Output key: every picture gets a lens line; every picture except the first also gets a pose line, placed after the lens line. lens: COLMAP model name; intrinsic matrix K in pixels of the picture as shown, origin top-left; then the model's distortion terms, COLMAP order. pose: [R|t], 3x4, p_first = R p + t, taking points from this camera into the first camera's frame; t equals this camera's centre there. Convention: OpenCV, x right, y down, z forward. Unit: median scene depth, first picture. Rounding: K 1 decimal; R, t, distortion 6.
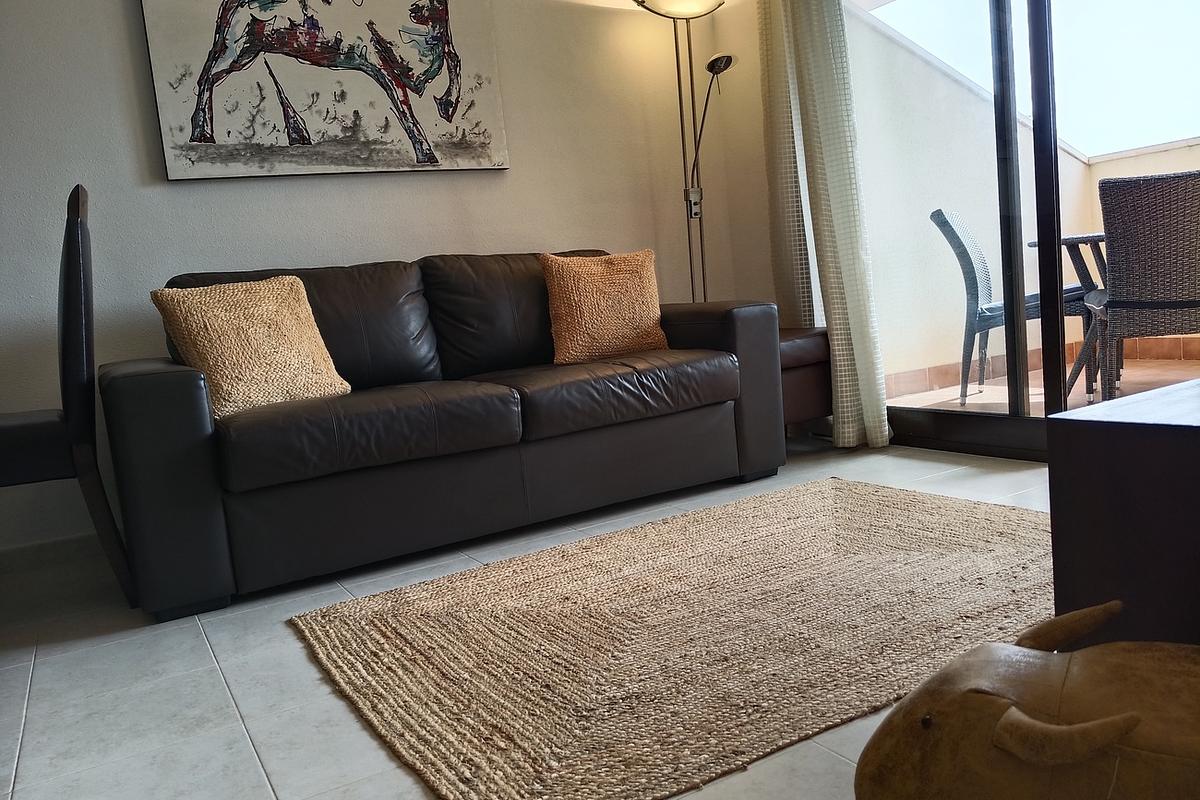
lens RADIAL K [[897.3, 0, 598.5], [0, 897.3, 417.2], [0, 0, 1]] dist [0.063926, -0.119315]
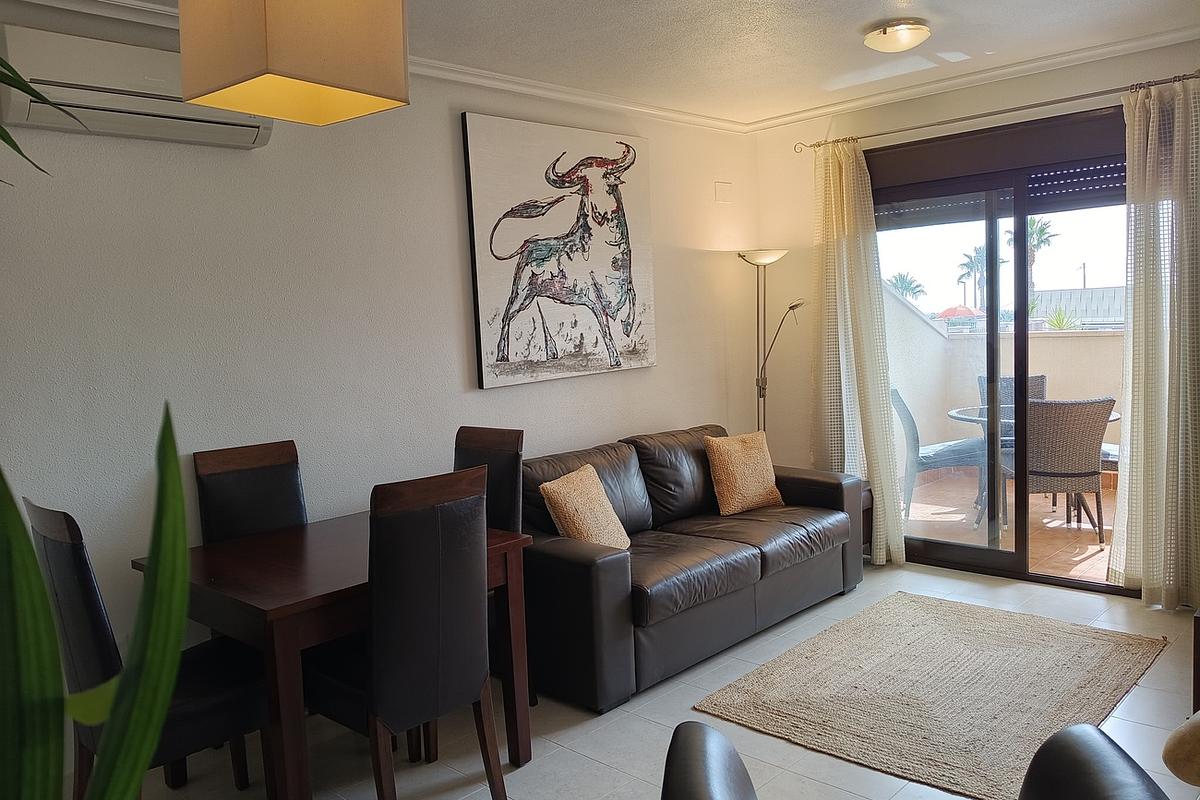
lens RADIAL K [[897.3, 0, 579.8], [0, 897.3, 423.4], [0, 0, 1]] dist [0.063926, -0.119315]
pose [[0.963187, 0.022350, 0.267902, -0.667271], [-0.013541, 0.999307, -0.034683, -0.154457], [-0.268491, 0.029779, 0.962822, -0.360208]]
